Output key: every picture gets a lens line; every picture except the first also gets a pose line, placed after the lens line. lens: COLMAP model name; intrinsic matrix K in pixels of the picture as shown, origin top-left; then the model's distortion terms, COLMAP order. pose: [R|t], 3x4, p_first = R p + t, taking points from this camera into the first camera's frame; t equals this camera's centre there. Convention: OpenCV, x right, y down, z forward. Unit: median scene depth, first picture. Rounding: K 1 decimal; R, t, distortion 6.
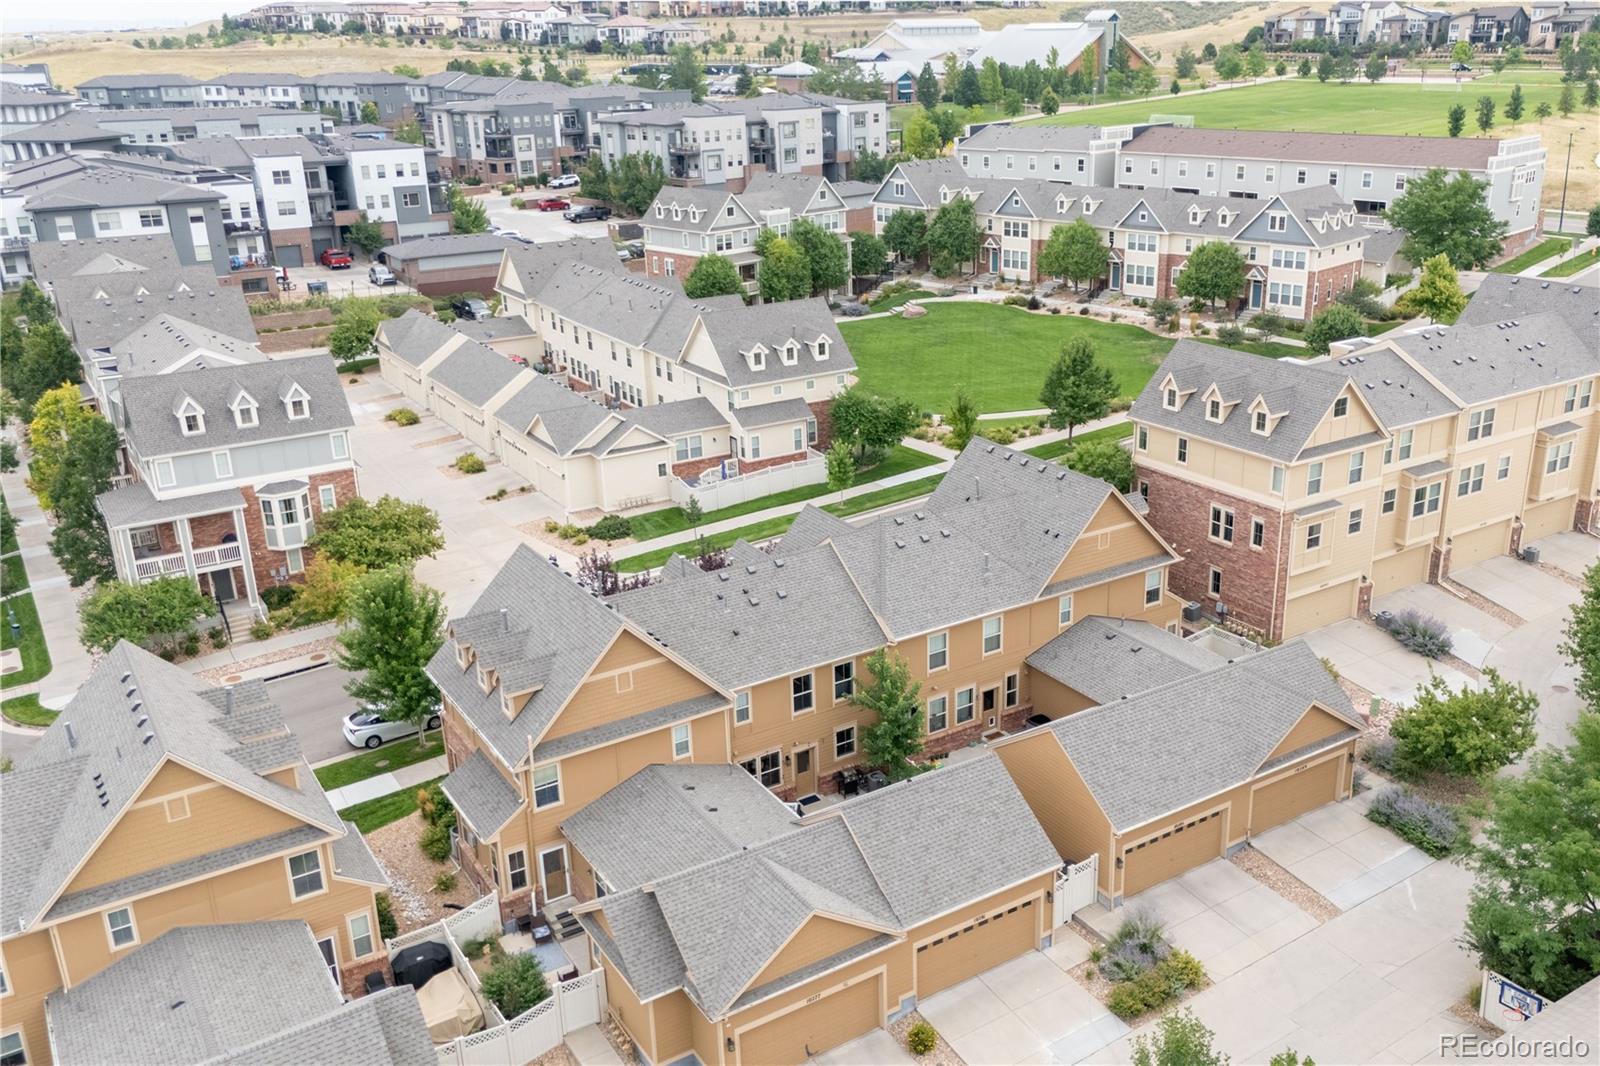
lens RADIAL K [[1407.6, 0, 892.3], [0, 1407.6, 536.8], [0, 0, 1]] dist [0.077368, -0.084867]
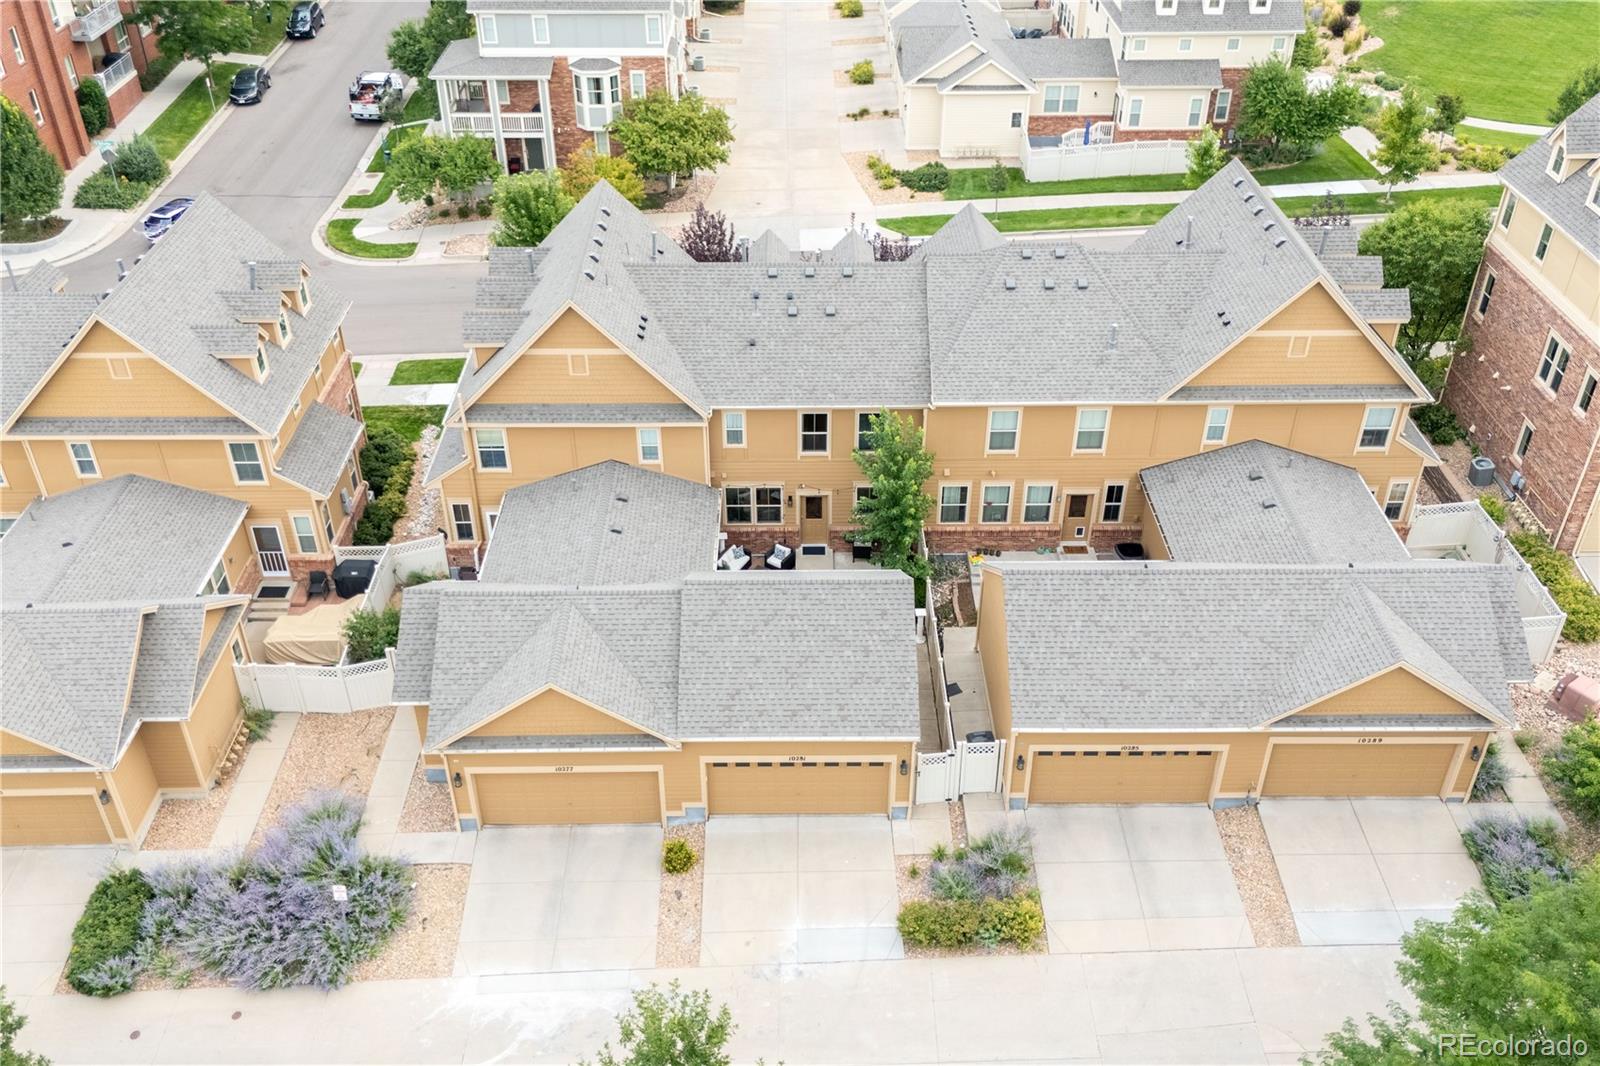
lens RADIAL K [[1407.6, 0, 798.1], [0, 1407.6, 547.4], [0, 0, 1]] dist [0.077368, -0.084867]
pose [[0.834589, 0.329054, -0.441798, 0.141669], [-0.197428, 0.927387, 0.317767, -0.040037], [0.514280, -0.177982, 0.838951, 0.119513]]
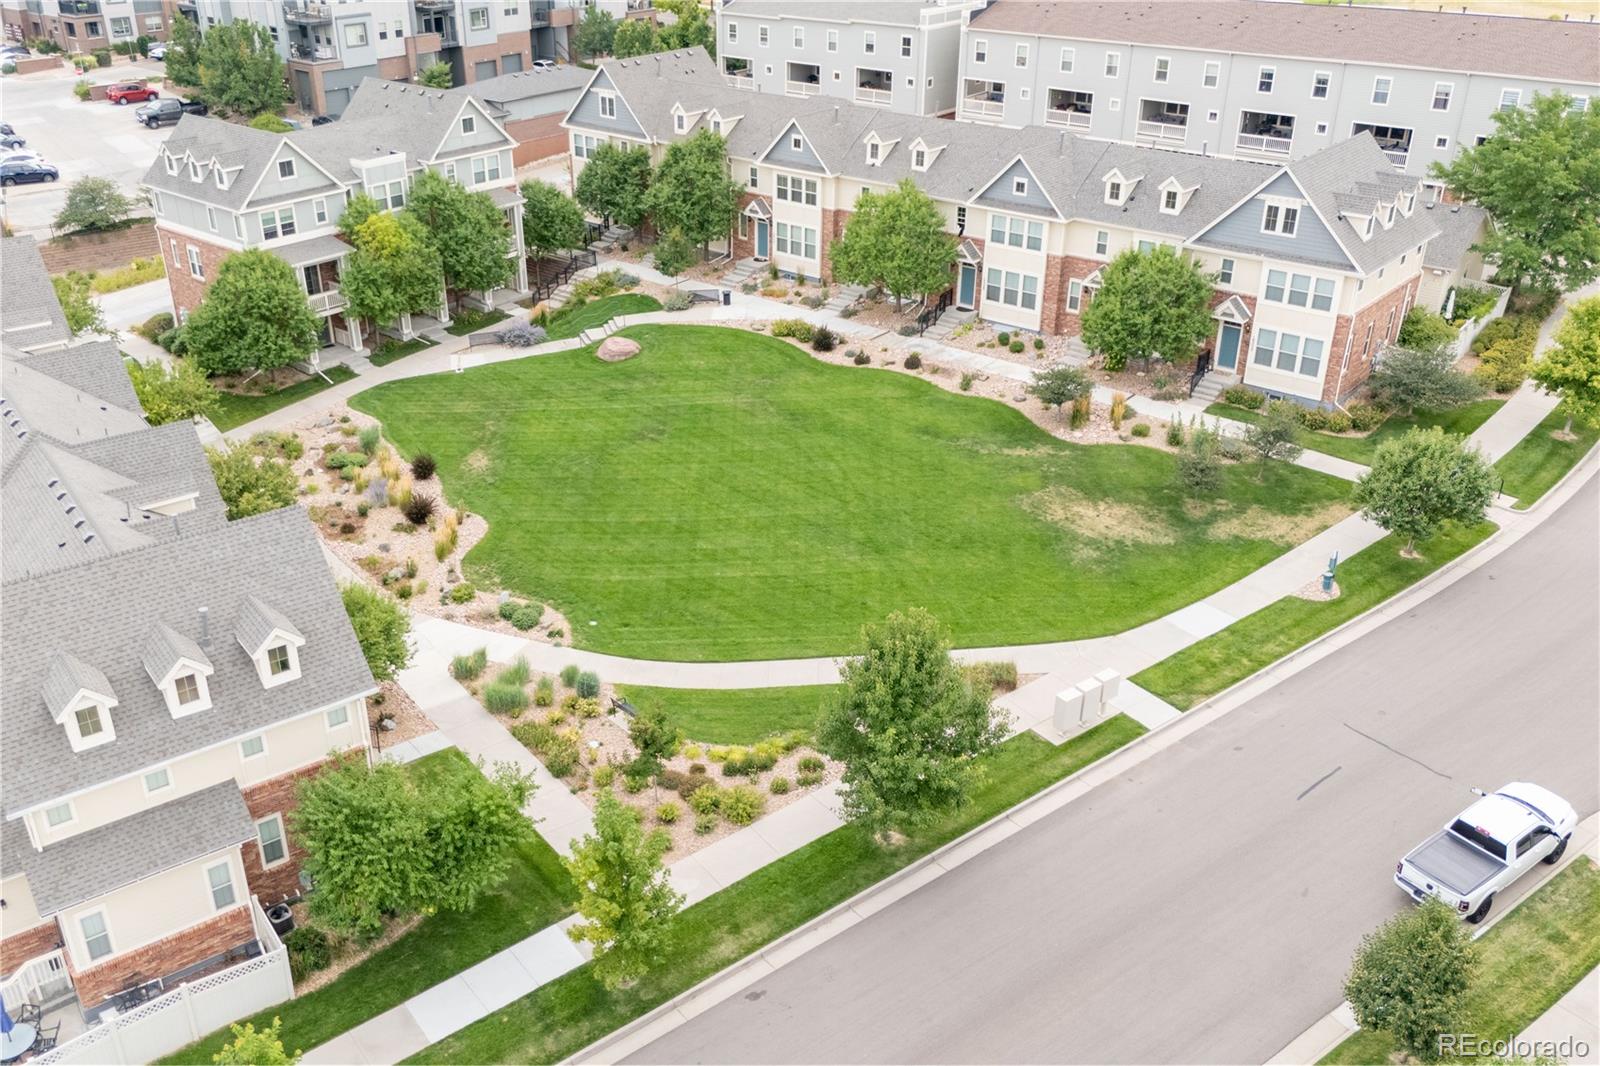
lens RADIAL K [[1407.6, 0, 733.9], [0, 1407.6, 519.9], [0, 0, 1]] dist [0.077368, -0.084867]
pose [[0.999835, -0.007534, 0.016509, 0.057990], [0.005594, 0.993403, 0.114537, -0.169512], [-0.017263, -0.114426, 0.993282, 0.458811]]
